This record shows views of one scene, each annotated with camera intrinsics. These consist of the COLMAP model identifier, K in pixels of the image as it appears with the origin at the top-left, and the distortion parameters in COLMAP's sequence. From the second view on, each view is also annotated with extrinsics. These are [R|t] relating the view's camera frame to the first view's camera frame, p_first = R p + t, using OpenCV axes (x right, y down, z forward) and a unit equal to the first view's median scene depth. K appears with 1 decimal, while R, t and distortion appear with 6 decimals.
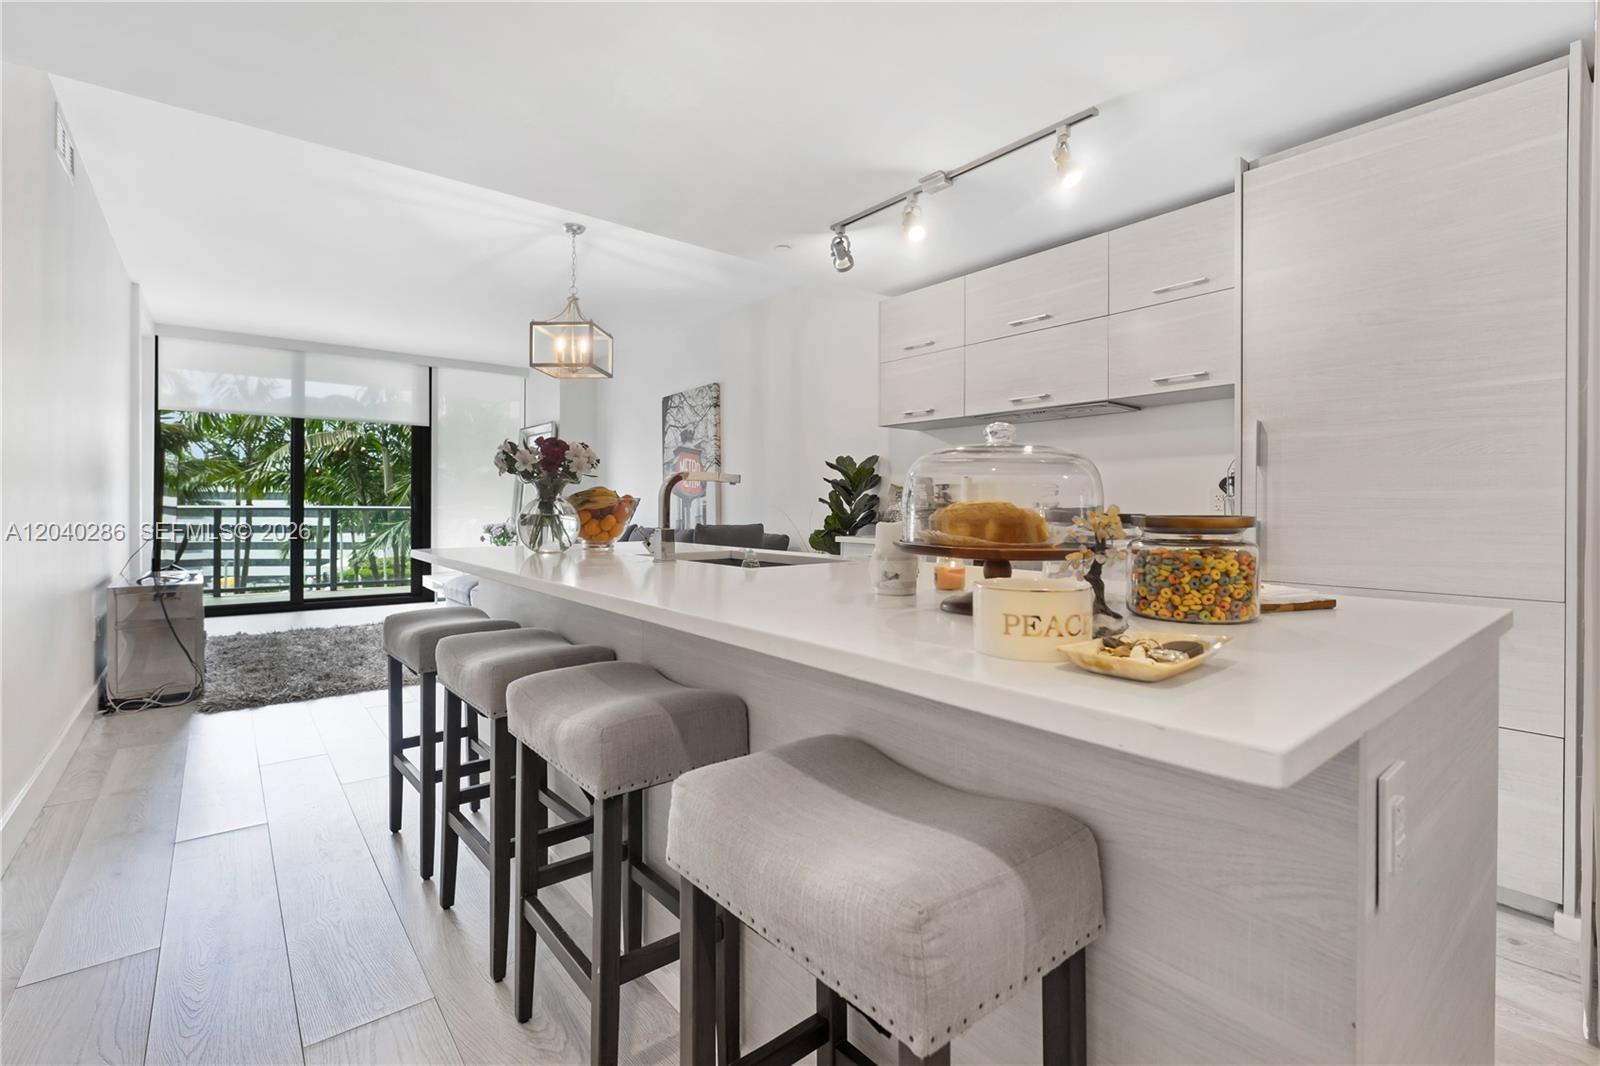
lens RADIAL K [[718.9, 0, 801.1], [0, 718.9, 512.1], [0, 0, 1]] dist [-0.007048, -0.000504]
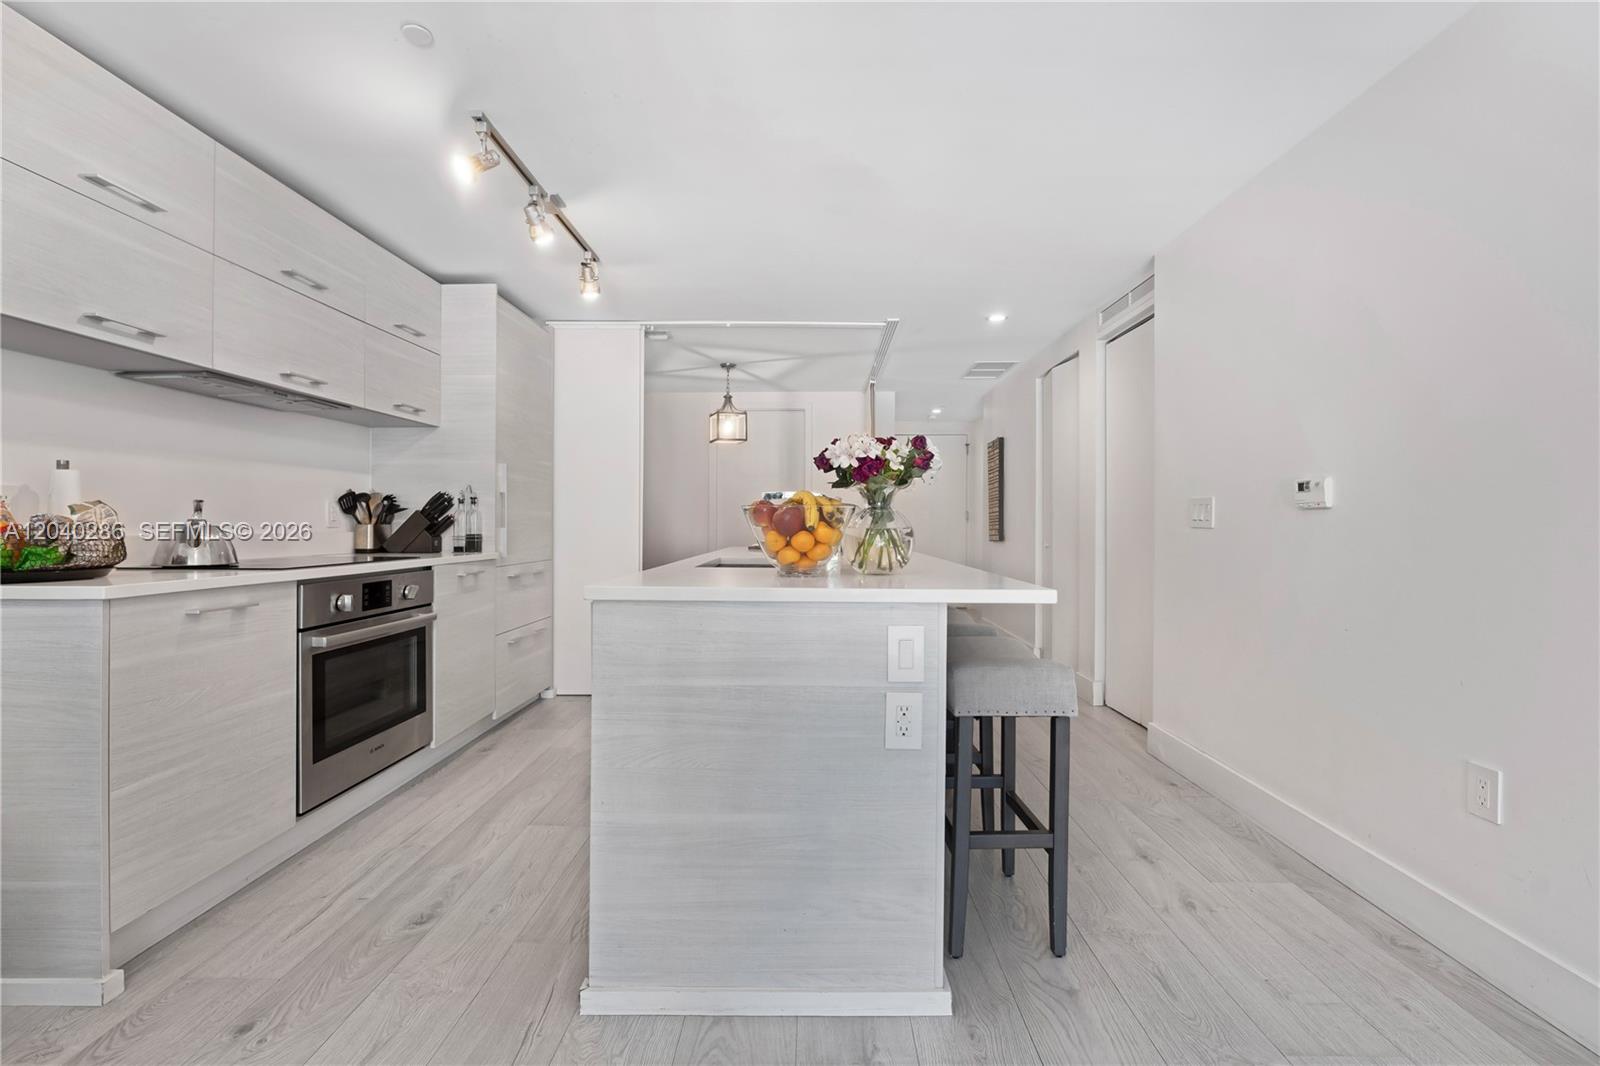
lens RADIAL K [[718.9, 0, 800.2], [0, 718.9, 522.2], [0, 0, 1]] dist [-0.007048, -0.000504]
pose [[-0.763598, -0.003191, 0.645684, -0.334122], [-0.000283, 0.999989, 0.004608, -0.002946], [-0.645692, 0.003336, -0.763590, 0.688371]]
